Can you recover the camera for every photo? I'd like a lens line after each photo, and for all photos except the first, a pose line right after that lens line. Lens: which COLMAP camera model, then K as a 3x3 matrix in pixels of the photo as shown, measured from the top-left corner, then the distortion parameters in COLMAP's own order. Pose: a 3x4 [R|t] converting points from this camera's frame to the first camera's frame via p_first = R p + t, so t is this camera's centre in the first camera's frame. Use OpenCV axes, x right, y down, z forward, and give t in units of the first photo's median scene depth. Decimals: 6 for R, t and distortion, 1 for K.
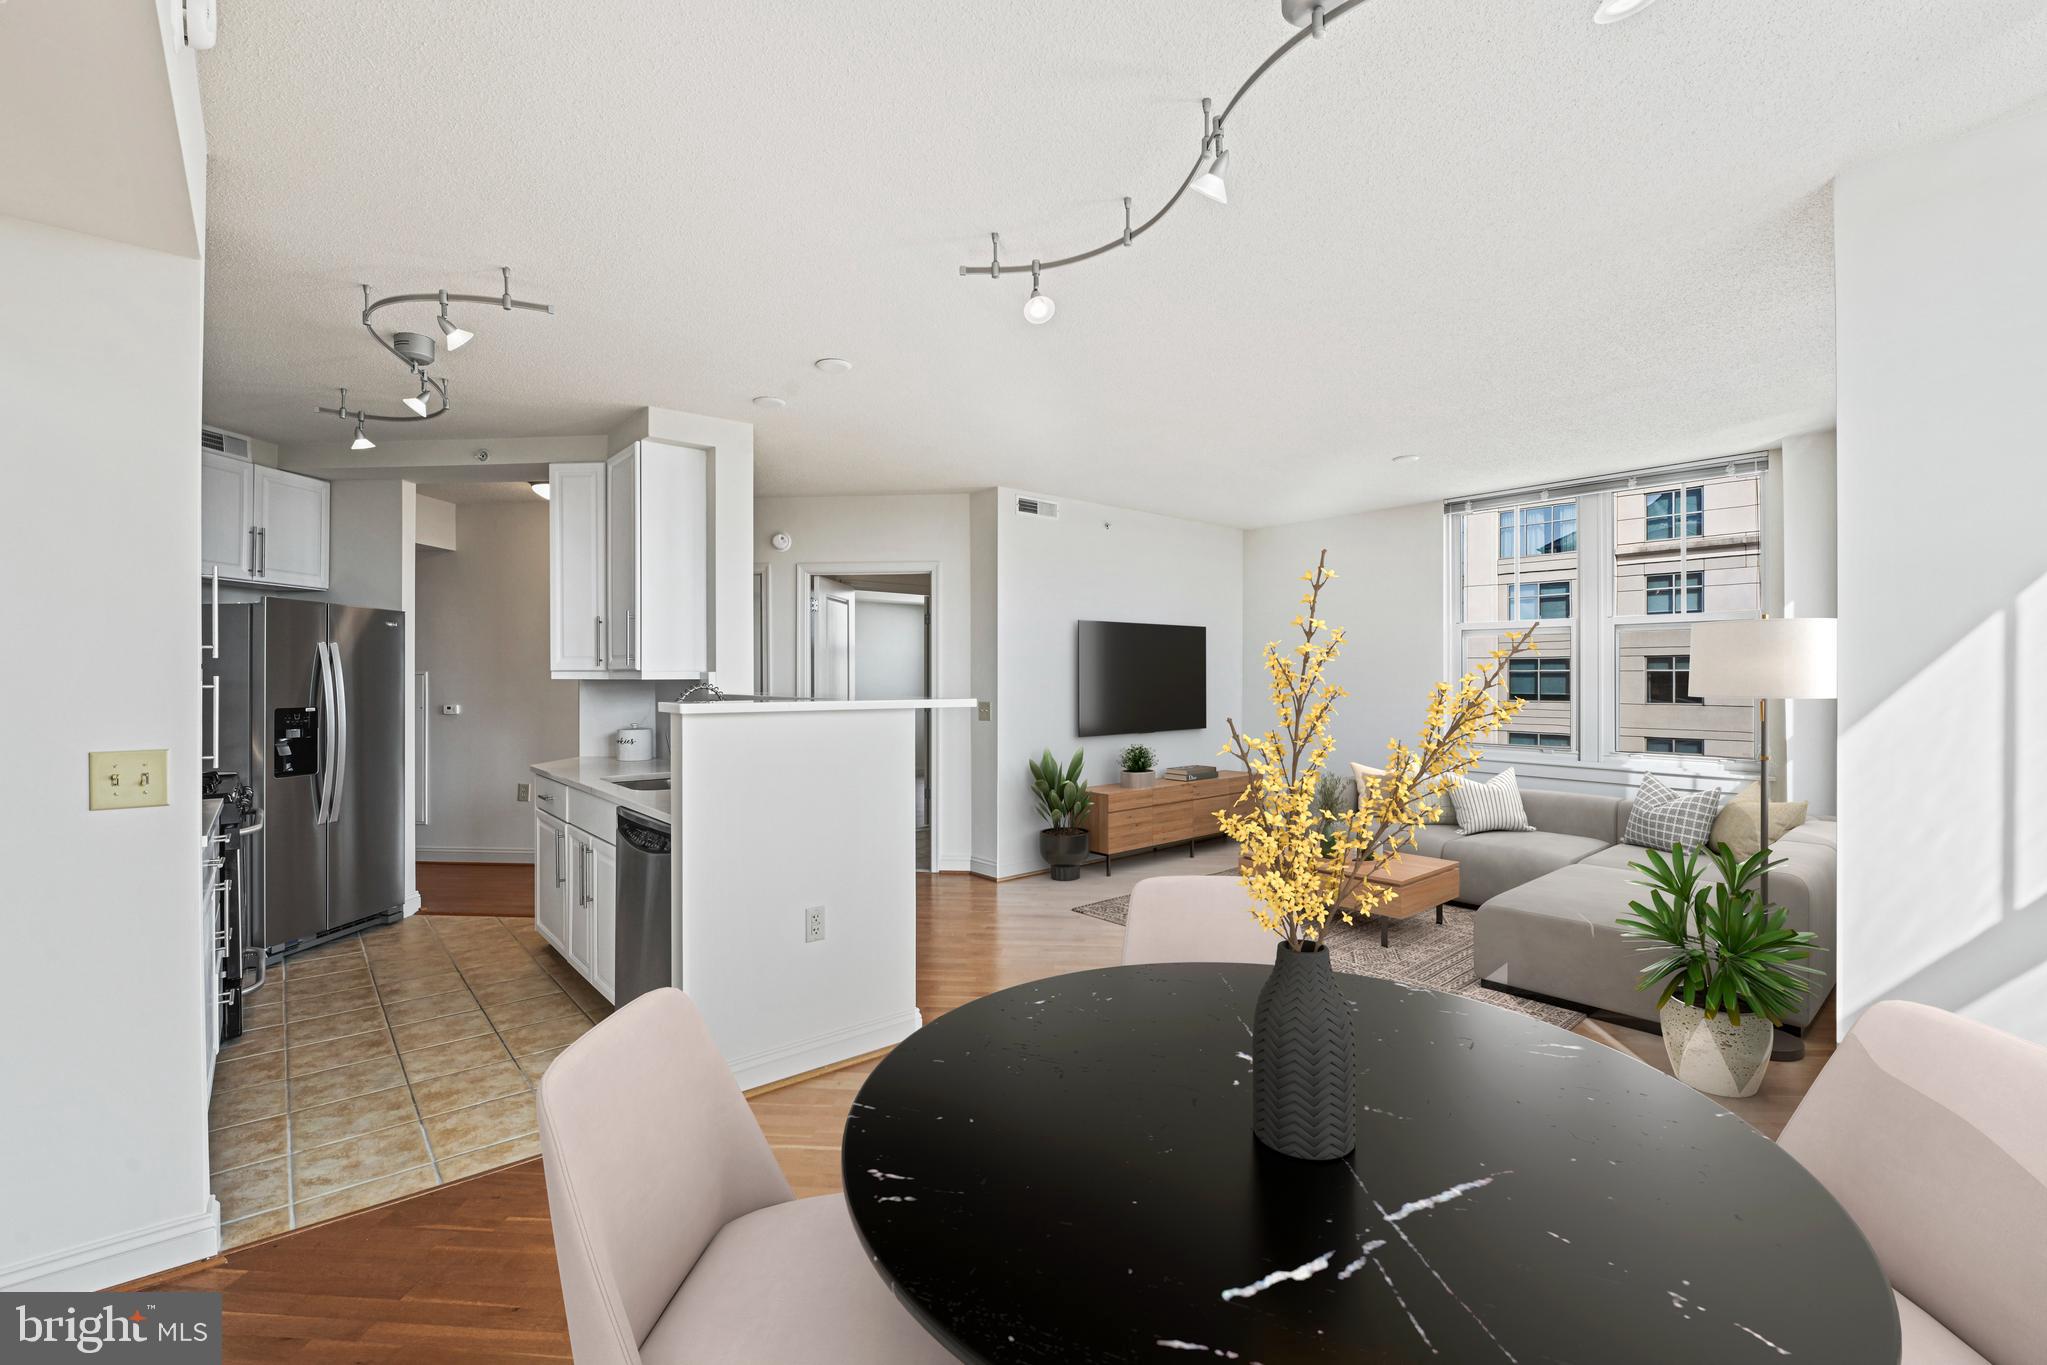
lens RADIAL K [[897.6, 0, 1019.5], [0, 897.6, 679.3], [0, 0, 1]] dist [-0.001612, -0.005072]
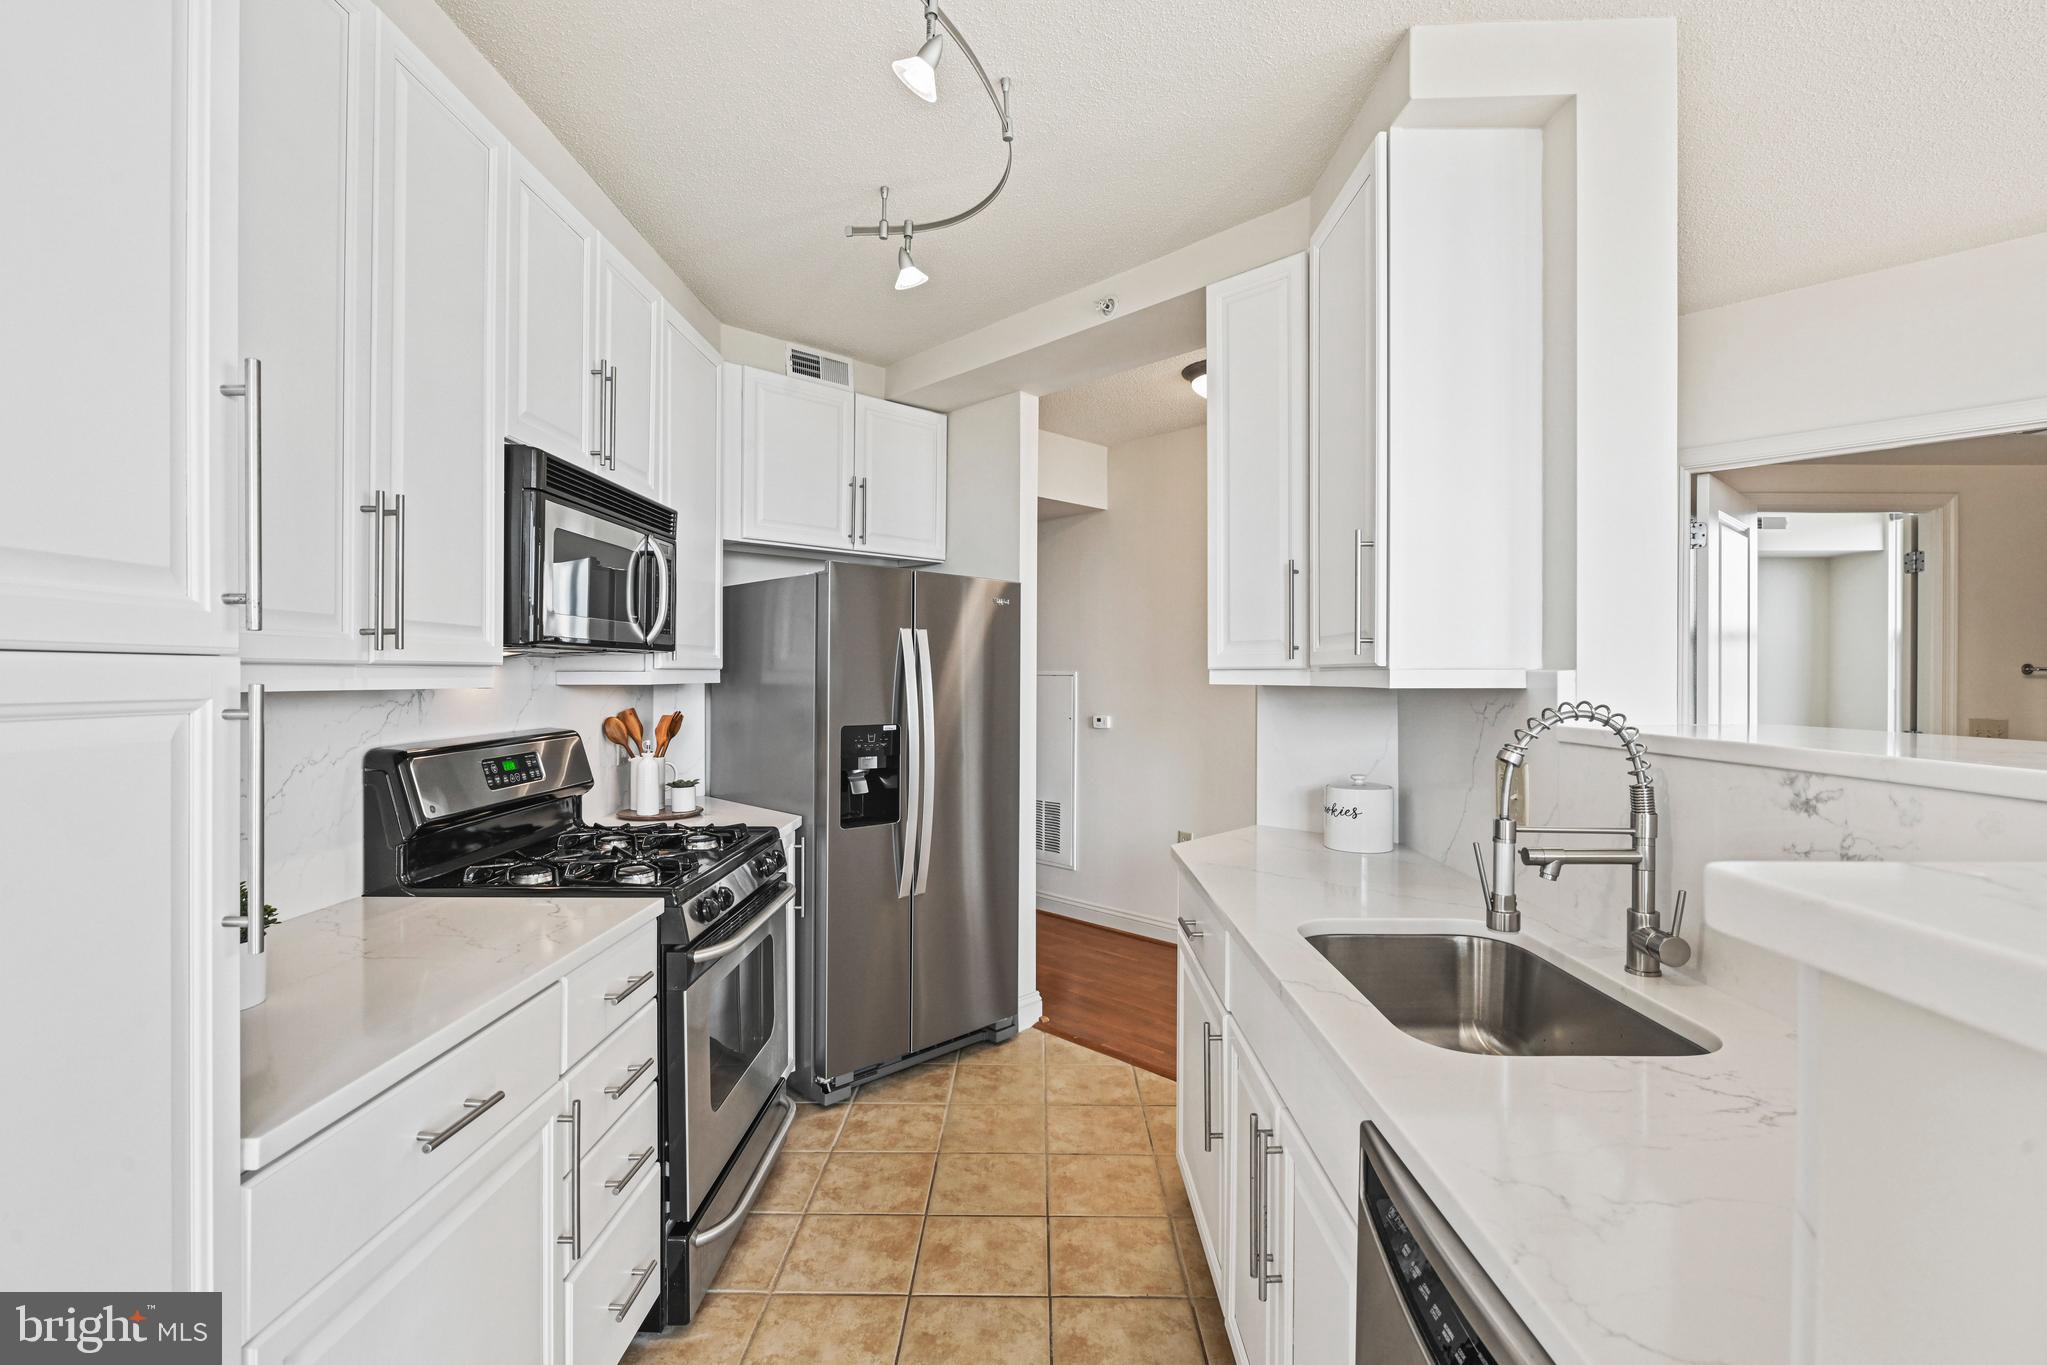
lens RADIAL K [[971.4, 0, 1023.5], [0, 971.4, 682.5], [0, 0, 1]] dist [-0.002714, -0.007410]
pose [[0.765361, 0.005178, -0.643580, -0.232257], [-0.002829, 0.999985, 0.004682, -0.003891], [0.643595, -0.001763, 0.765365, 0.482614]]
